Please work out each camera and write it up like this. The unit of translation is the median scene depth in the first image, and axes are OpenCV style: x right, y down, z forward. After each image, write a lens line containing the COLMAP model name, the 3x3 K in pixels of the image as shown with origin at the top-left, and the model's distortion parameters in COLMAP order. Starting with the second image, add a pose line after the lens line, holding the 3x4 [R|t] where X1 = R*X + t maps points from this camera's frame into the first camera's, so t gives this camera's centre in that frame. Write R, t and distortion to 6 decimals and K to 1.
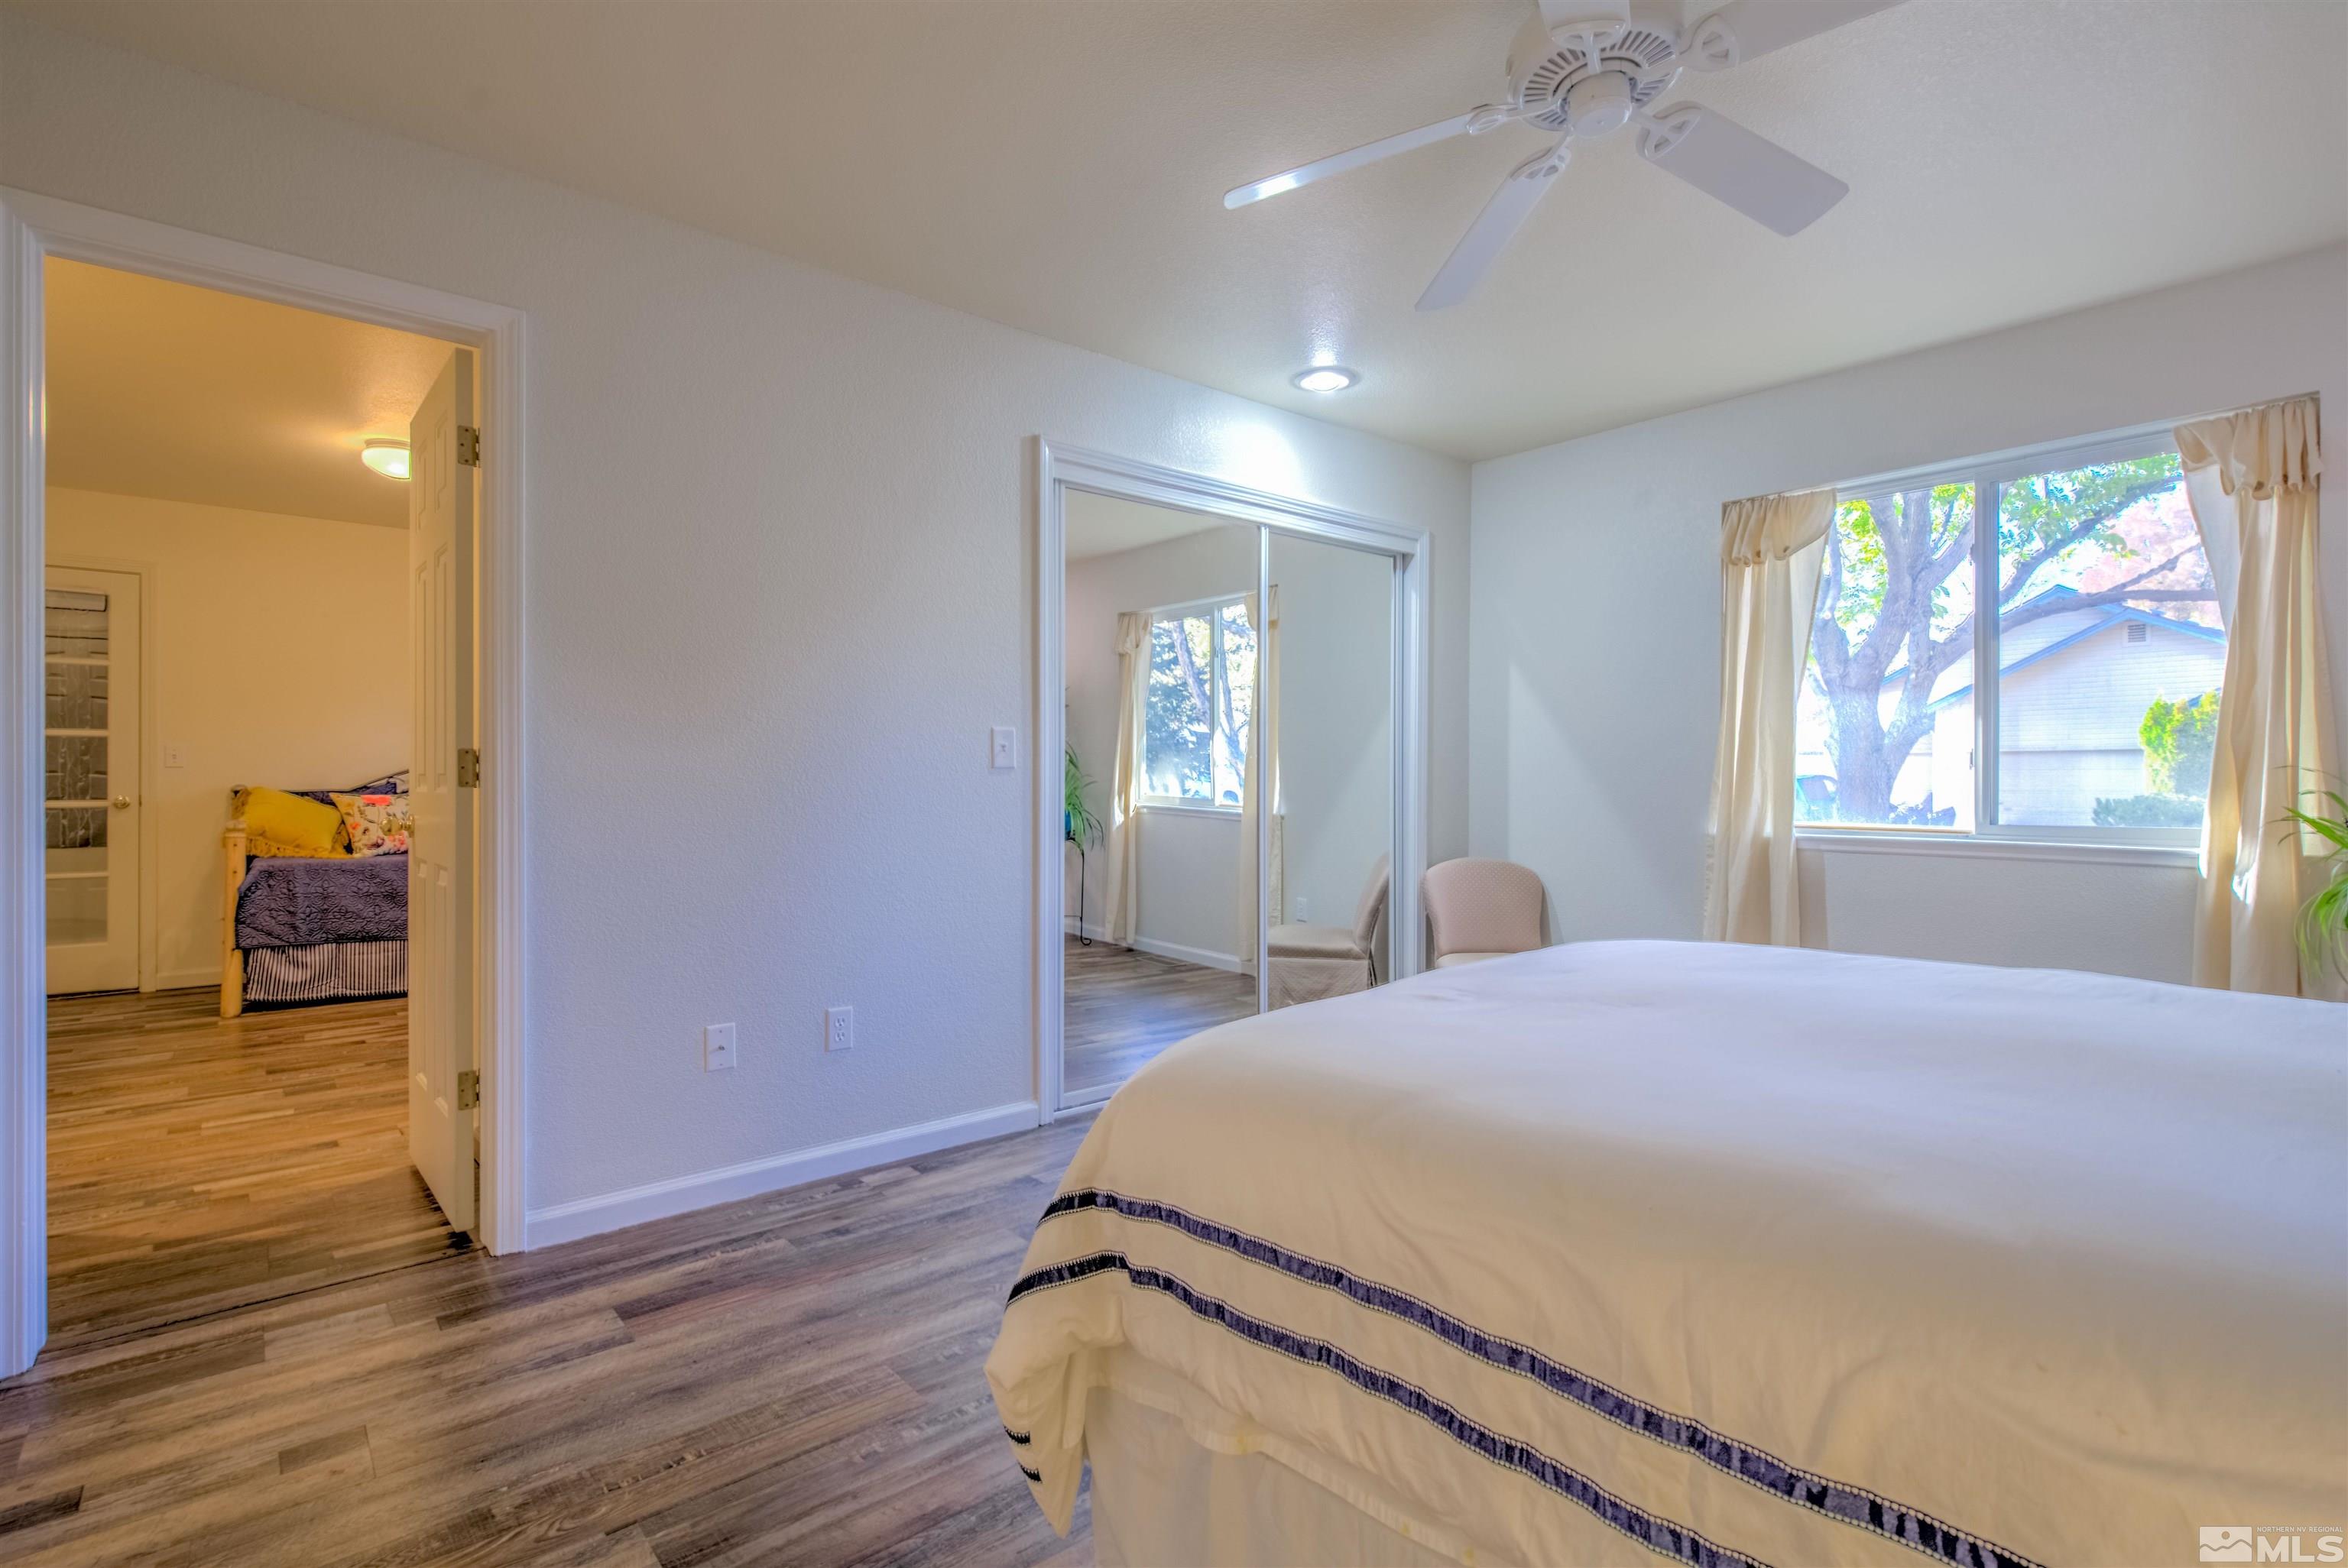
lens RADIAL K [[1102.3, 0, 1188.0], [0, 1102.3, 783.8], [0, 0, 1]] dist [-0.001026, 0.000167]
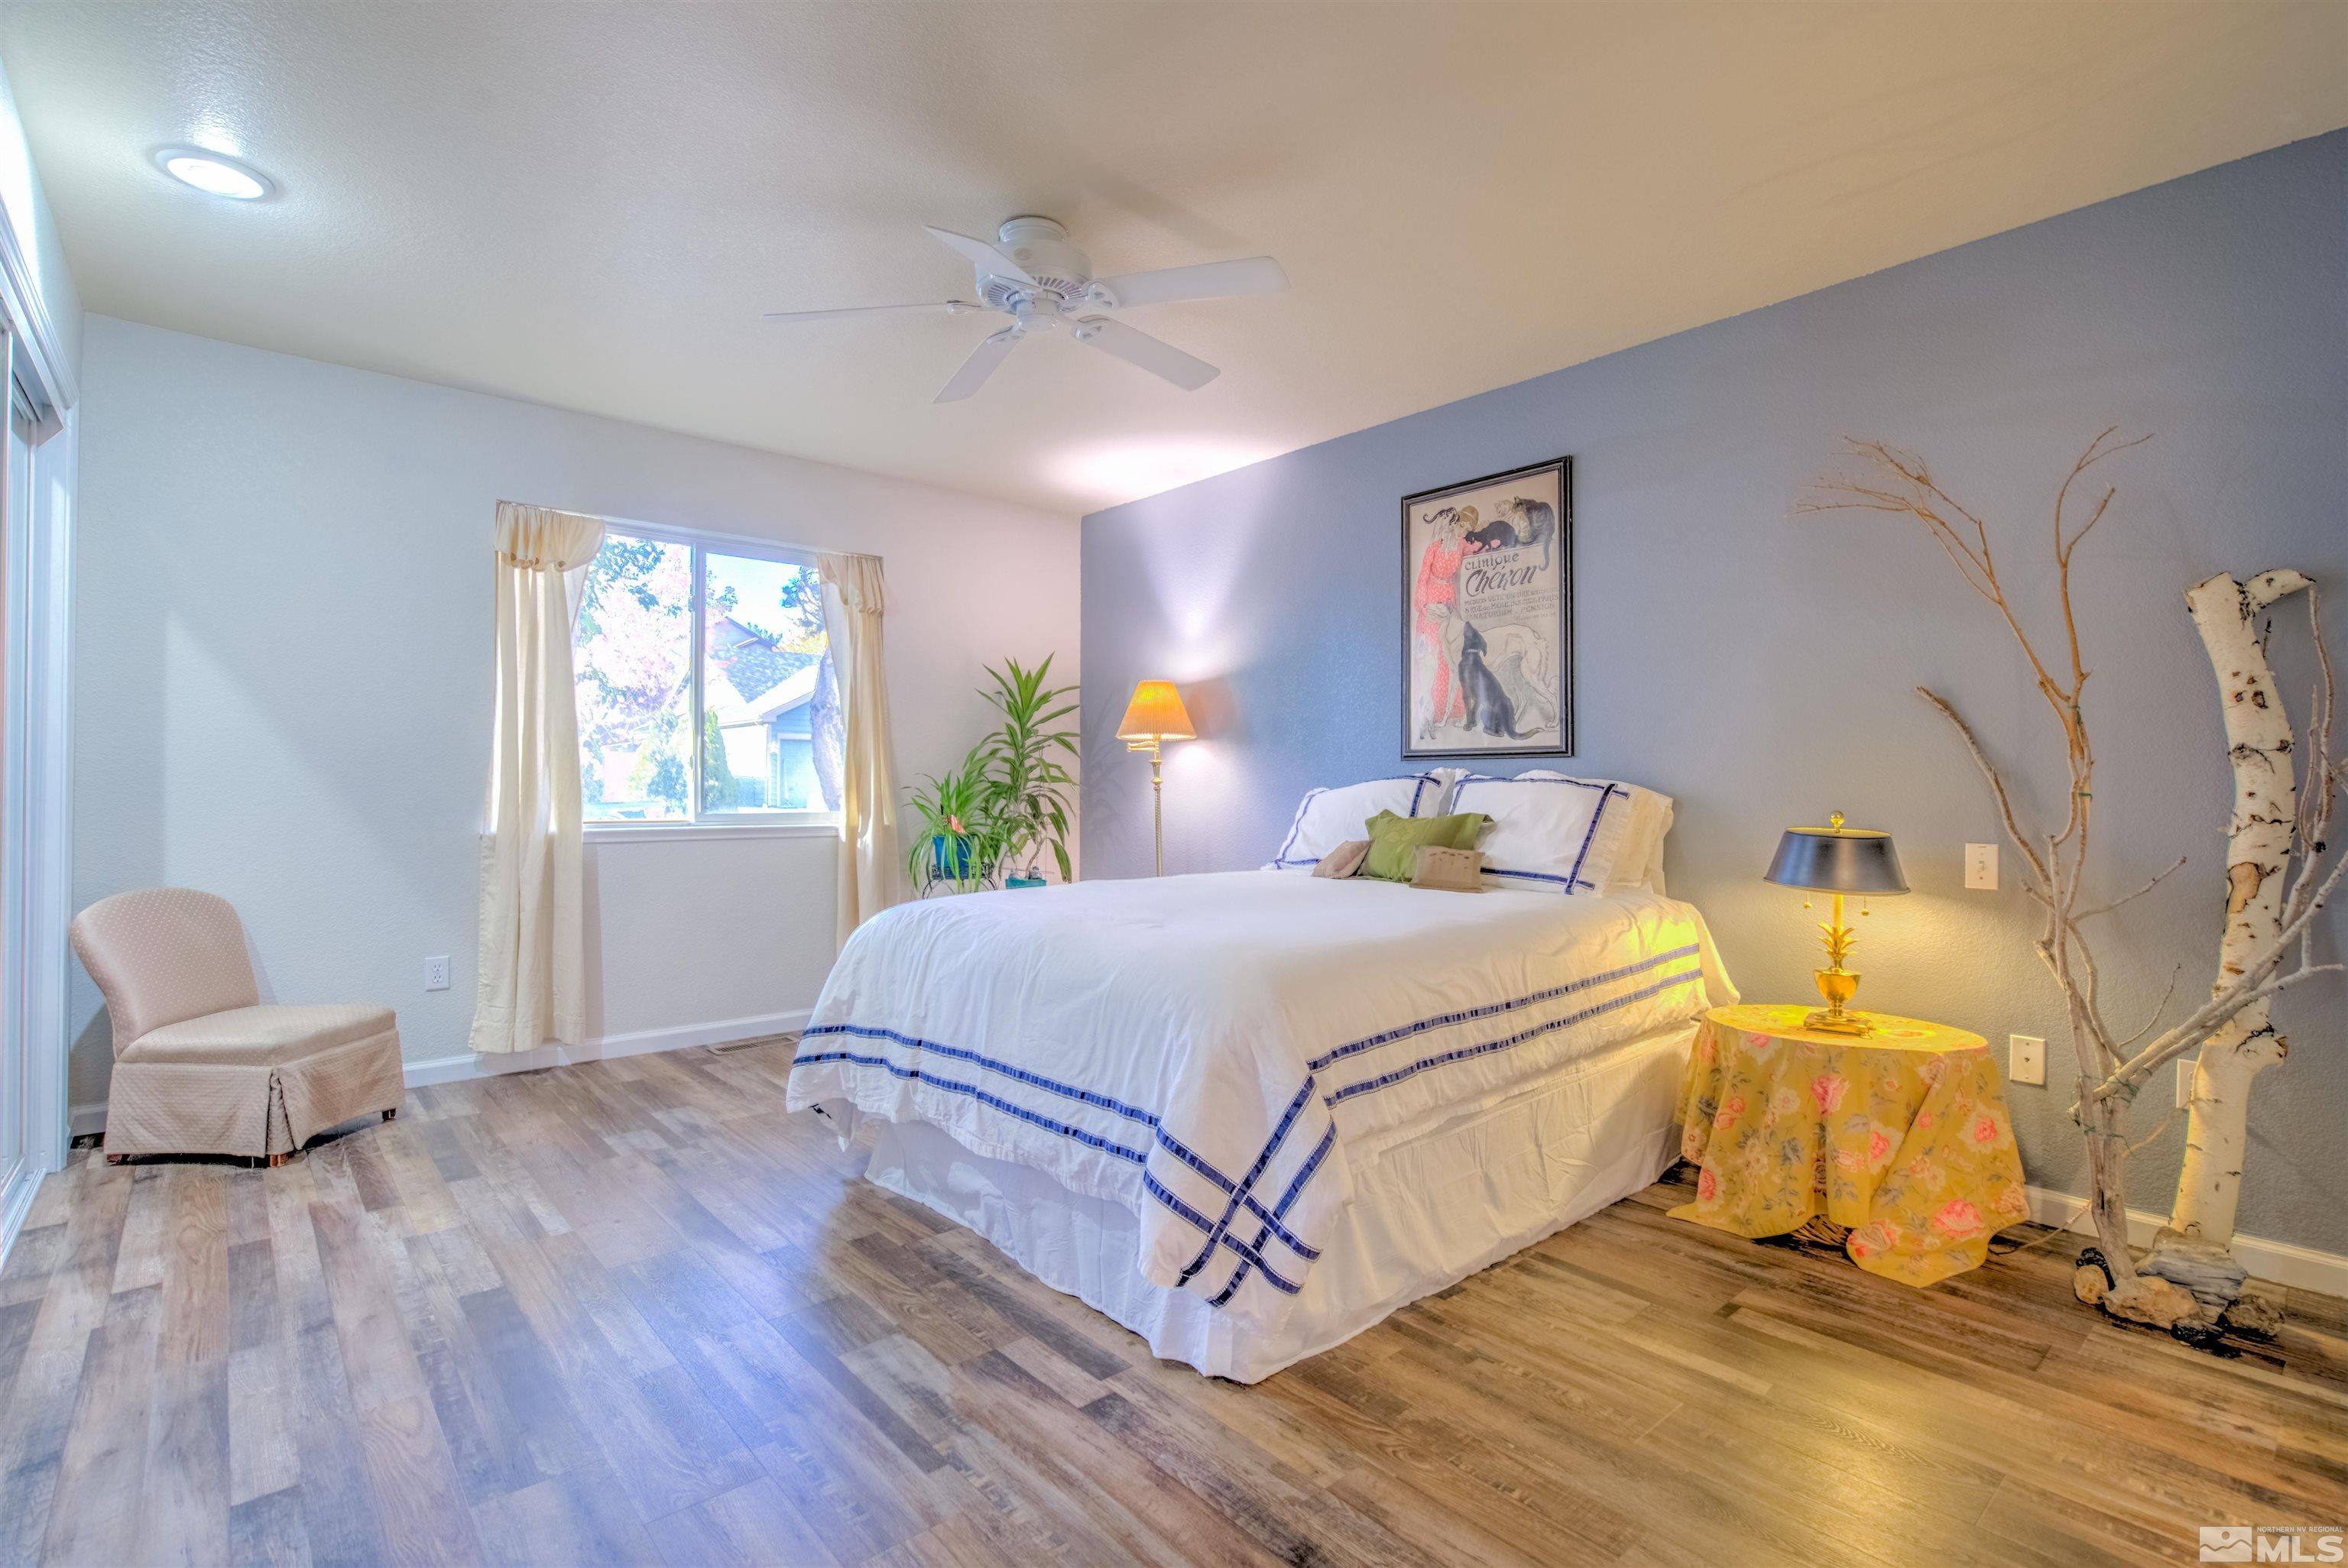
lens RADIAL K [[1102.3, 0, 1188.0], [0, 1102.3, 783.8], [0, 0, 1]] dist [-0.001026, 0.000167]
pose [[-0.023454, -0.000040, 0.999725, -0.679360], [-0.001973, 0.999998, -0.000006, -0.000535], [-0.999723, -0.001973, -0.023454, 0.527714]]
